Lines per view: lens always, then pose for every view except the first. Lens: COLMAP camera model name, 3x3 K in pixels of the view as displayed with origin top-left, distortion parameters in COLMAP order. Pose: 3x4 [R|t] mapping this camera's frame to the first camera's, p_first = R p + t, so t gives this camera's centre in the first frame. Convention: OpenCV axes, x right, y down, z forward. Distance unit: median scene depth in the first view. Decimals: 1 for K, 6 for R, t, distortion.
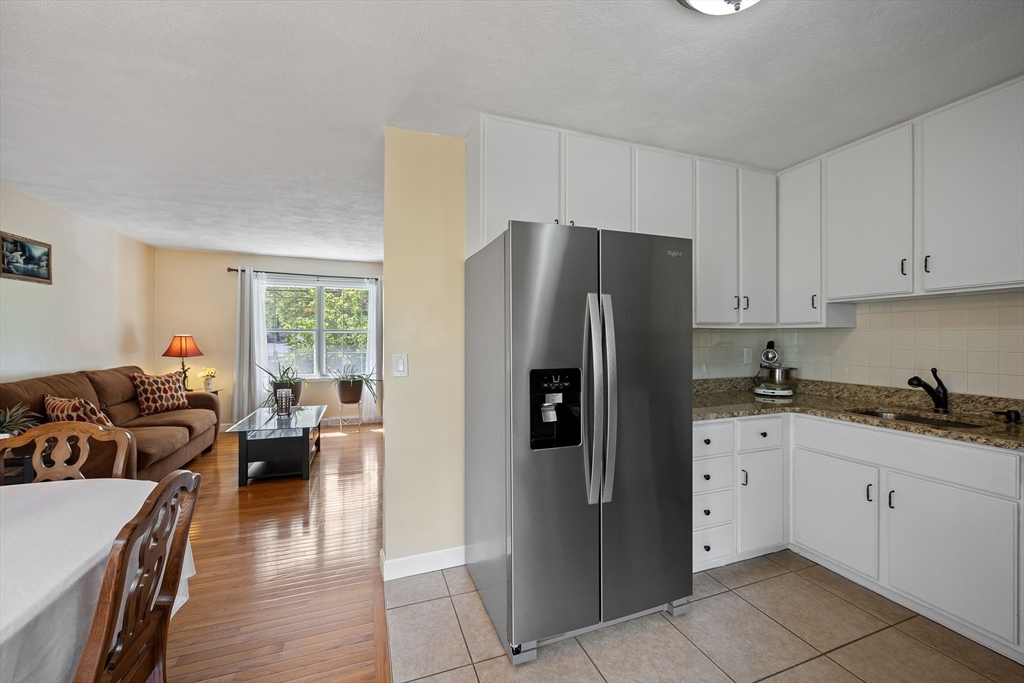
lens RADIAL K [[415.4, 0, 516.3], [0, 415.4, 340.8], [0, 0, 1]] dist [-0.006665, 0.000598]
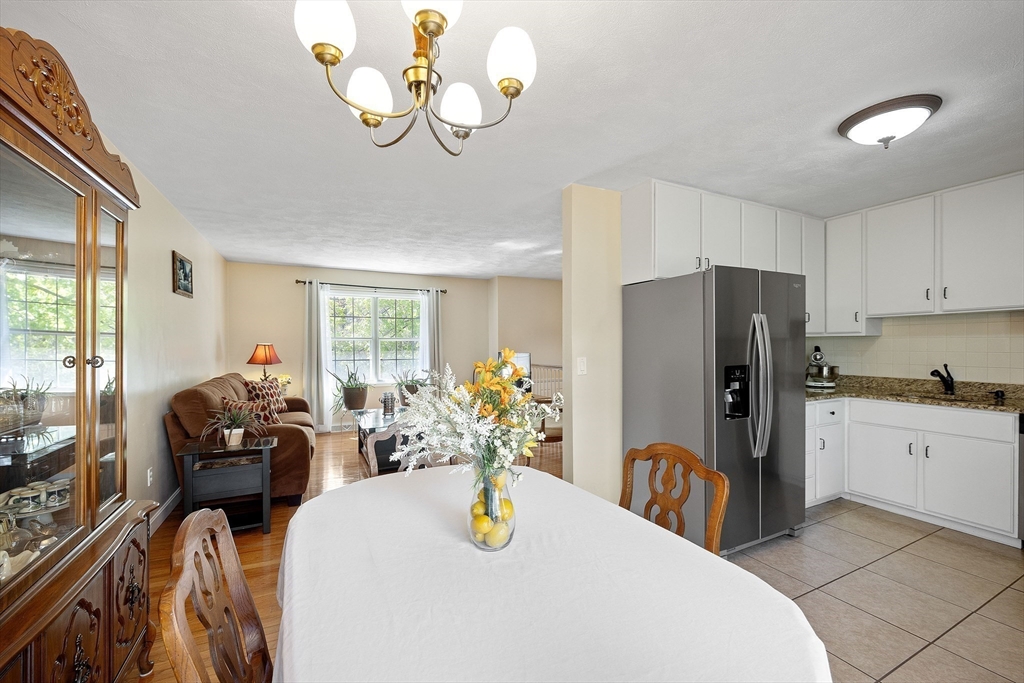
lens RADIAL K [[415.4, 0, 514.9], [0, 415.4, 351.2], [0, 0, 1]] dist [-0.006665, 0.000598]
pose [[0.994711, -0.007539, 0.102434, -0.425874], [0.006499, 0.999924, 0.010484, -0.002279], [-0.102505, -0.009763, 0.994685, -0.191875]]
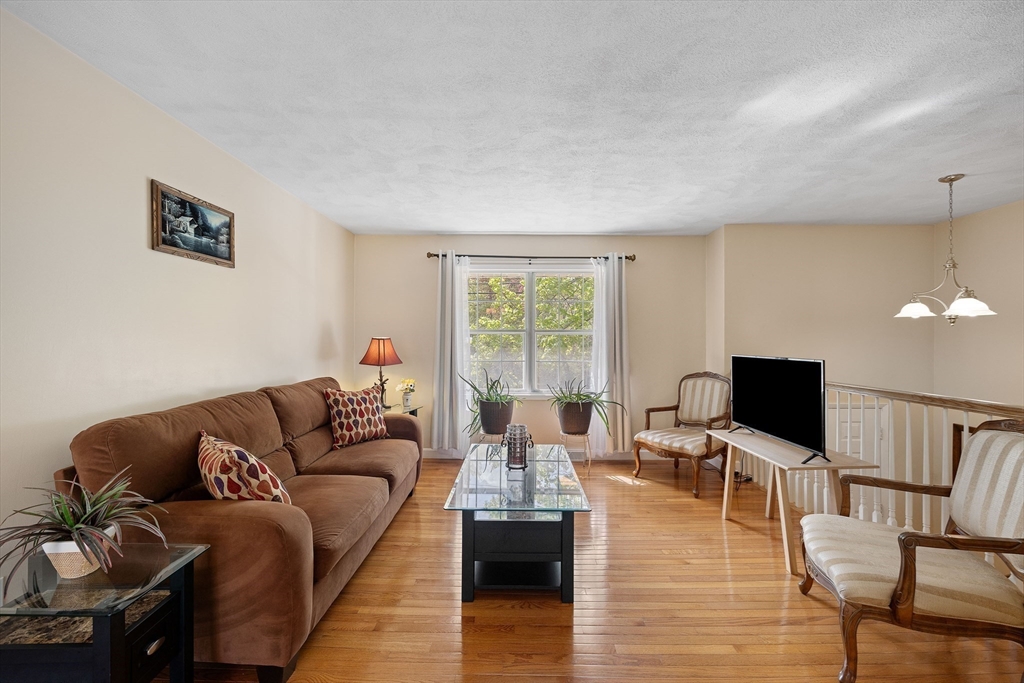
lens RADIAL K [[415.4, 0, 510.8], [0, 415.4, 342.1], [0, 0, 1]] dist [-0.006665, 0.000598]
pose [[0.931954, 0.002661, -0.362567, -0.440172], [-0.003787, 0.999990, -0.002395, -0.005924], [0.362557, 0.003605, 0.931955, 0.537711]]
